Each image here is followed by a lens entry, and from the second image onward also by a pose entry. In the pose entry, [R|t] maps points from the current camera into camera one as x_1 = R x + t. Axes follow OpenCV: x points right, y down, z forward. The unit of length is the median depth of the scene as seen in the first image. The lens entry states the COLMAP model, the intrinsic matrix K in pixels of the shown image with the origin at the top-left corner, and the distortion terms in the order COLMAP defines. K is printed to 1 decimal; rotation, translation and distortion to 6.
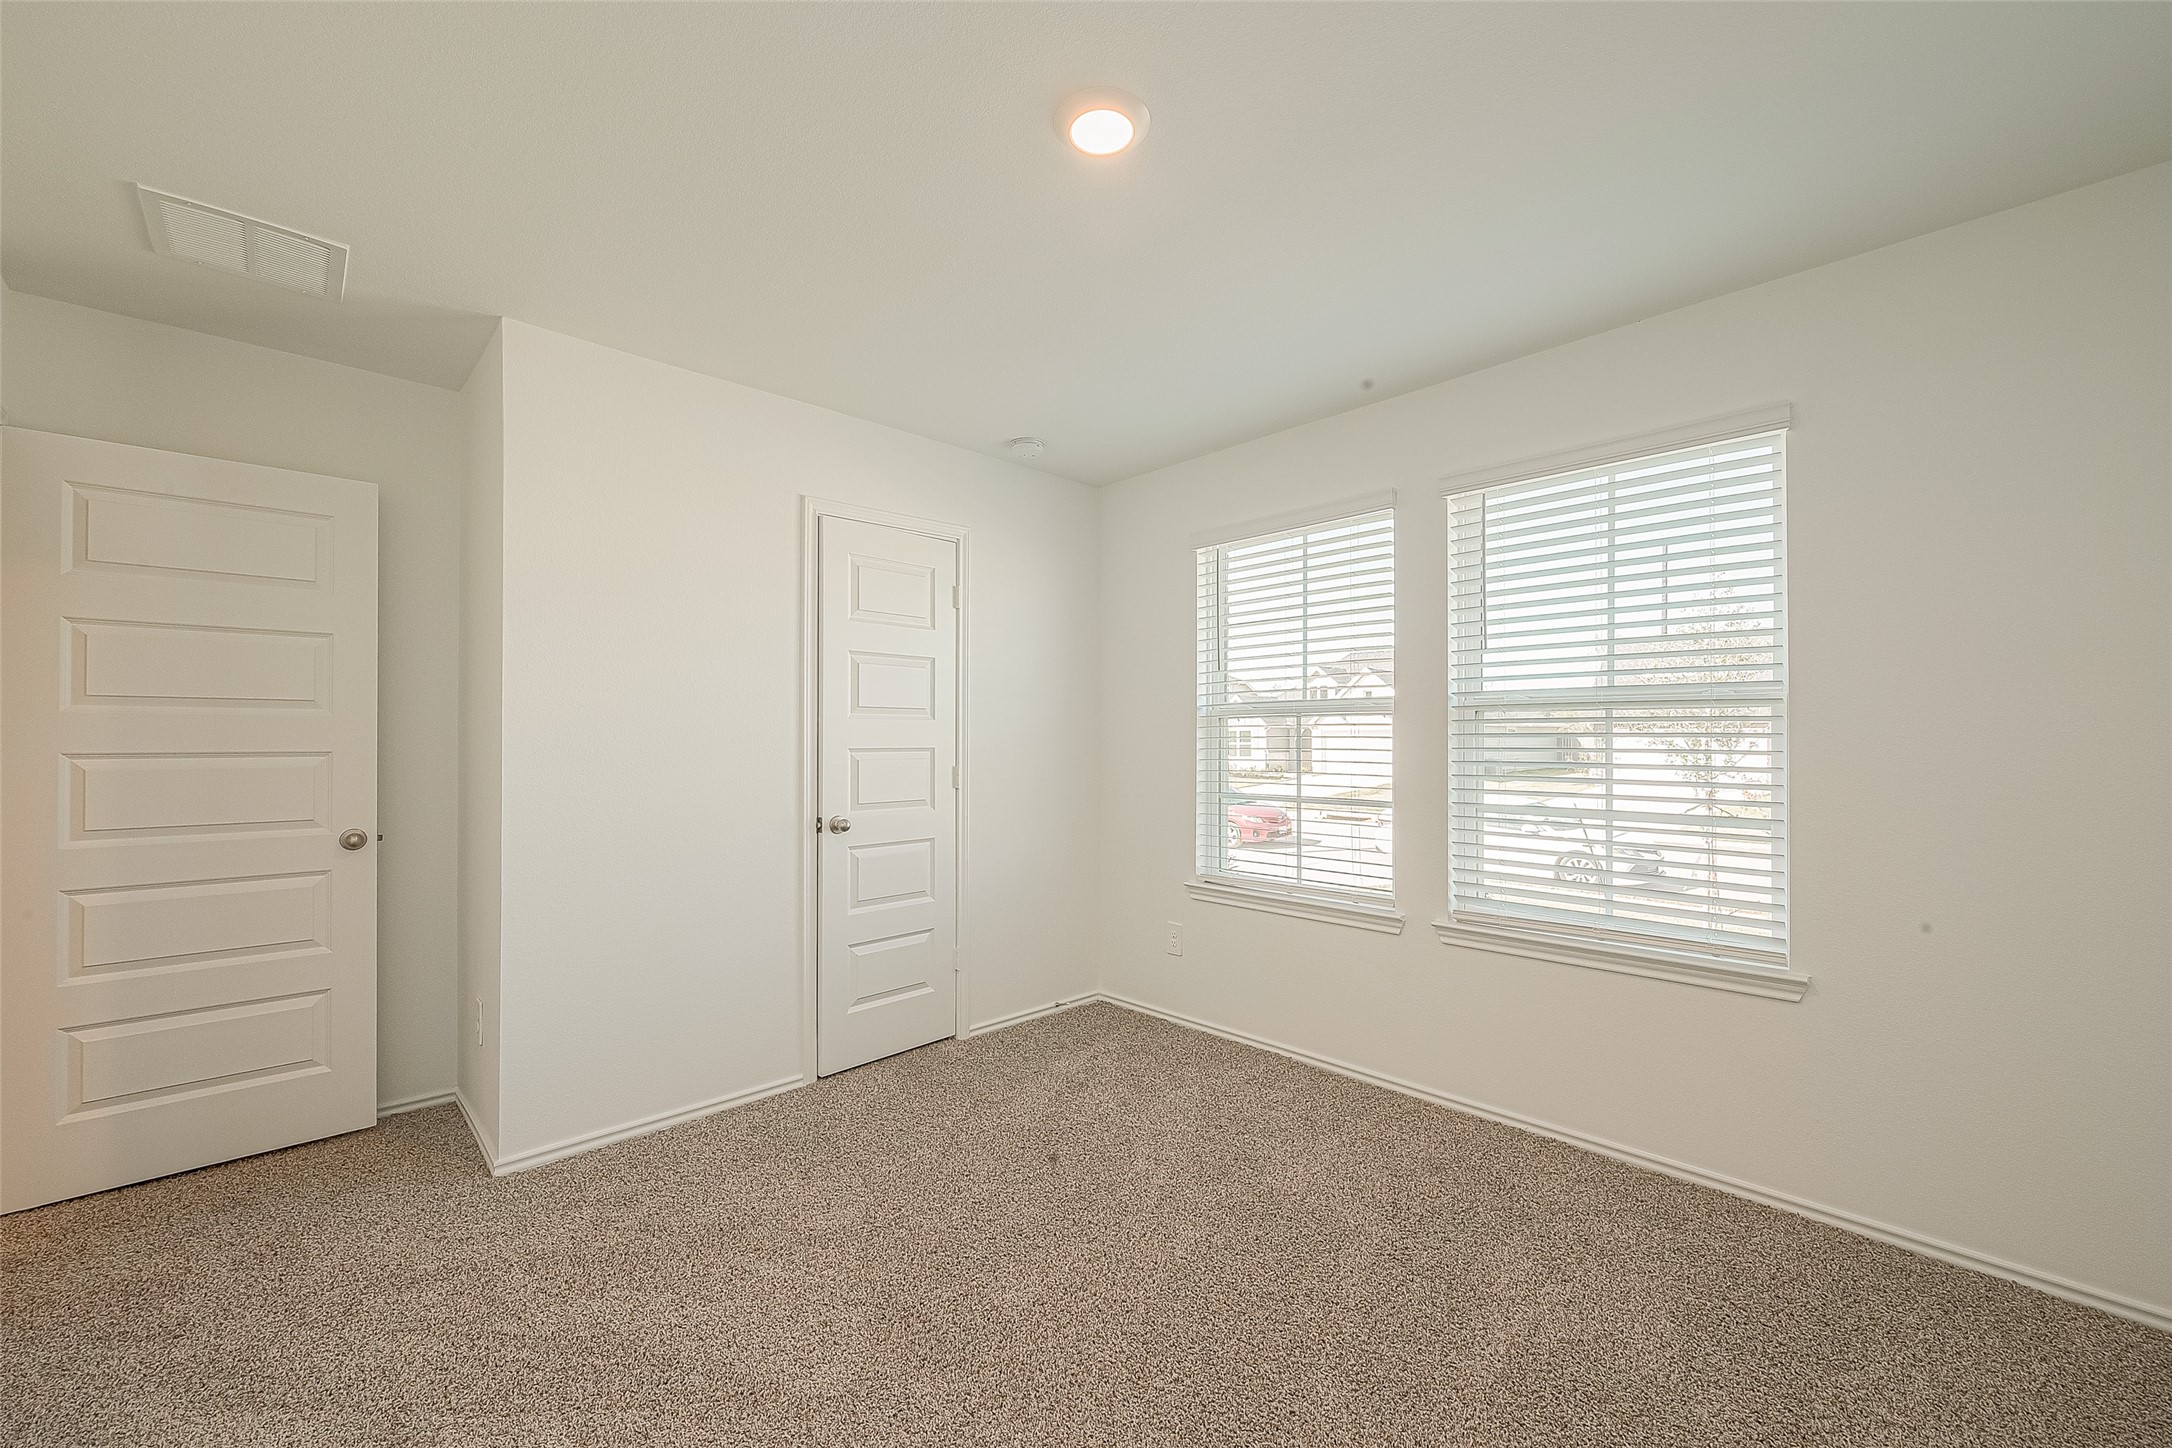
lens RADIAL K [[885.4, 0, 1081.9], [0, 885.4, 730.0], [0, 0, 1]] dist [0.002138, 0.000072]
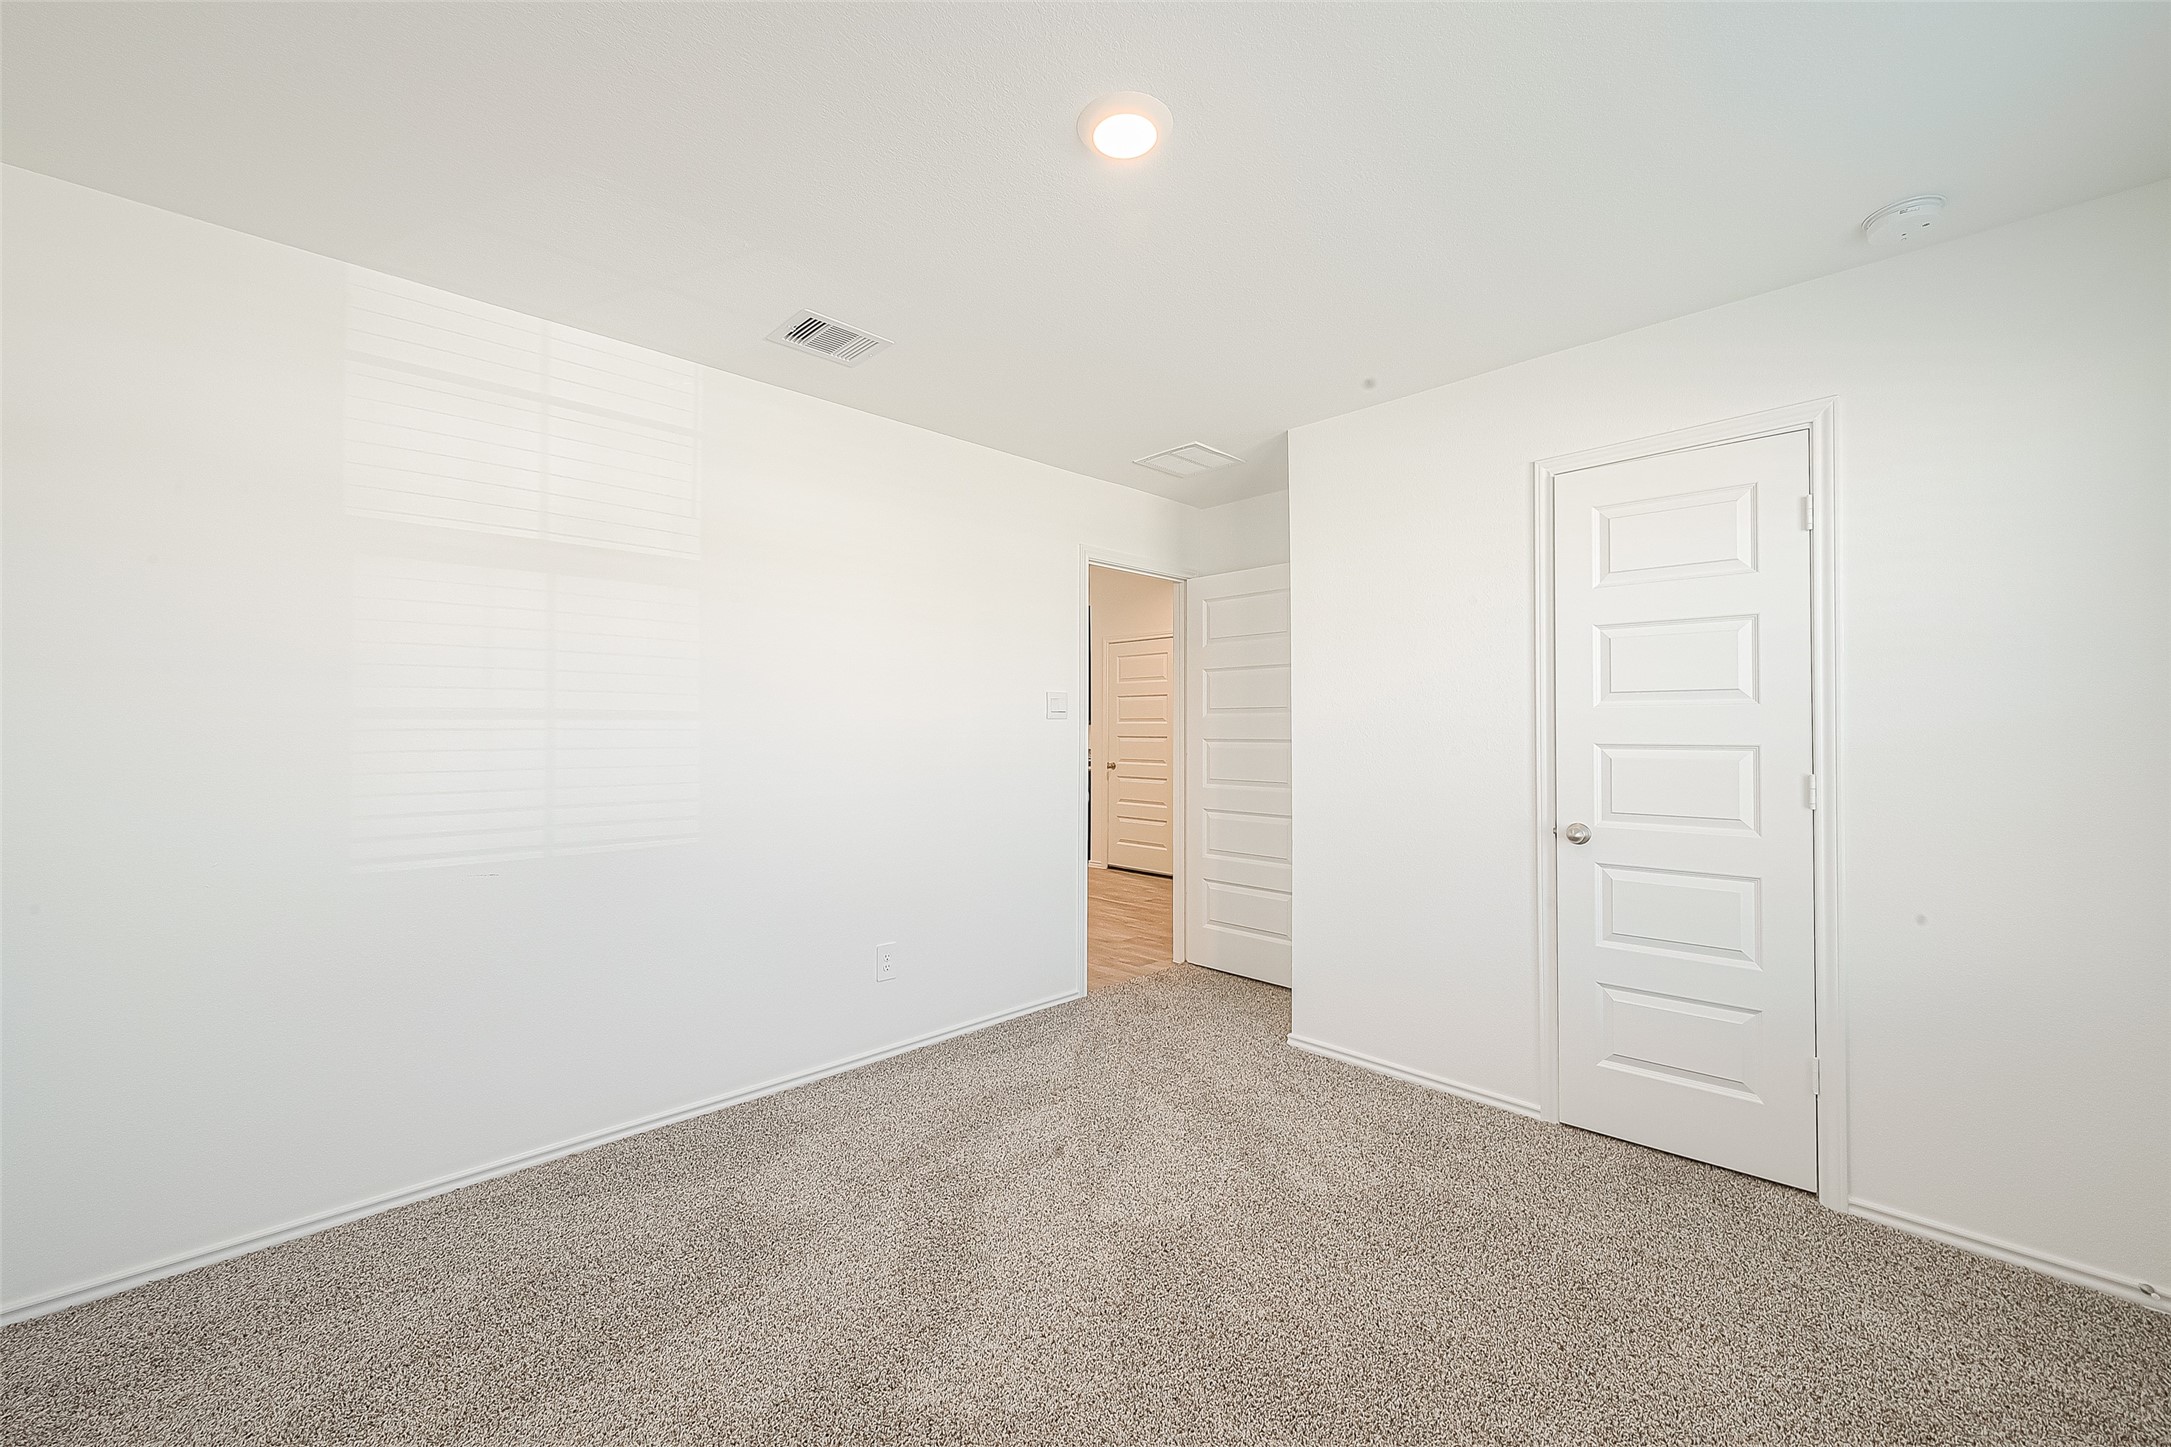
lens RADIAL K [[861.0, 0, 1076.8], [0, 861.0, 722.7], [0, 0, 1]] dist [0.001592, -0.000296]
pose [[-0.006801, -0.011486, -0.999911, 0.545475], [0.006920, 0.999910, -0.011533, 0.007395], [0.999953, -0.006997, -0.006721, 0.524253]]
